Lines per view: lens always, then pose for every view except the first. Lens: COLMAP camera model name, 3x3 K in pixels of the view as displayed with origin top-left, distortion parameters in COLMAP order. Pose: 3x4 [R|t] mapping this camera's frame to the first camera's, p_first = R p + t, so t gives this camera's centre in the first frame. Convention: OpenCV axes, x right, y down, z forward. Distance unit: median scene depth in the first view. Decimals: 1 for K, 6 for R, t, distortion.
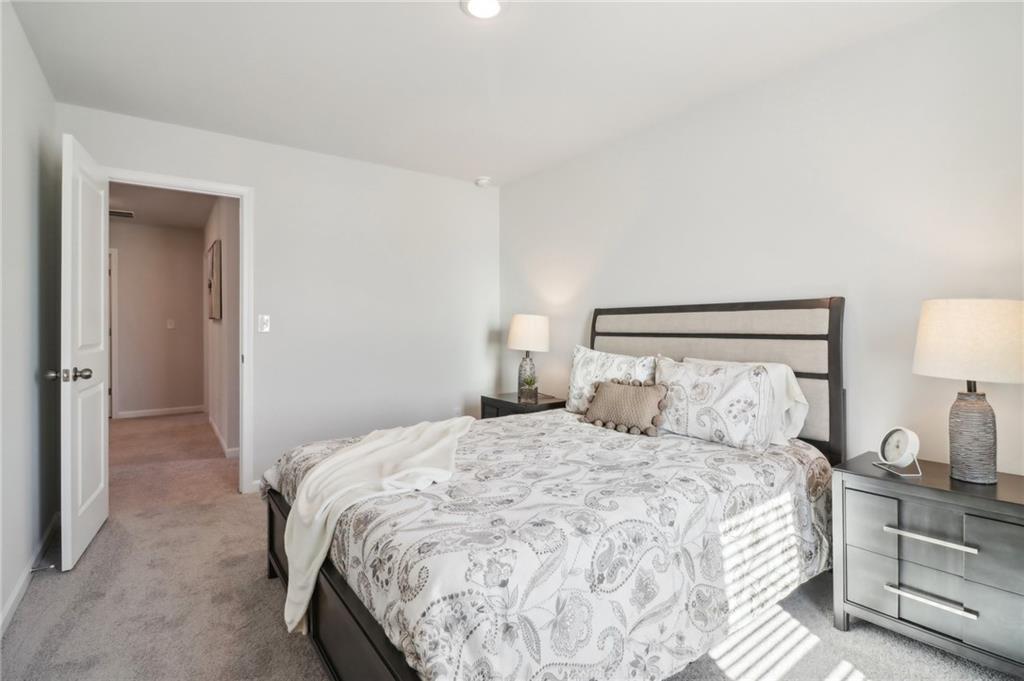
lens RADIAL K [[487.8, 0, 519.1], [0, 487.8, 328.9], [0, 0, 1]] dist [0.003725, -0.017332]
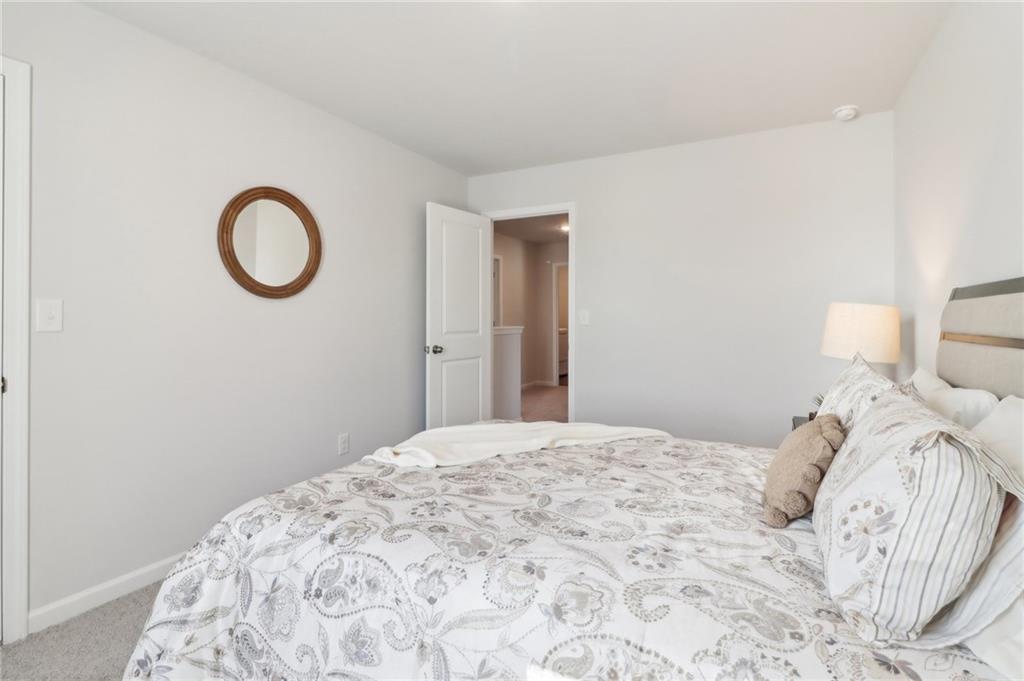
lens RADIAL K [[492.2, 0, 519.0], [0, 492.2, 319.2], [0, 0, 1]] dist [0.010285, -0.017582]
pose [[0.441541, 0.002230, -0.897238, 1.052199], [-0.005486, 0.999985, -0.000214, -0.013539], [0.897224, 0.005016, 0.441546, 0.822479]]
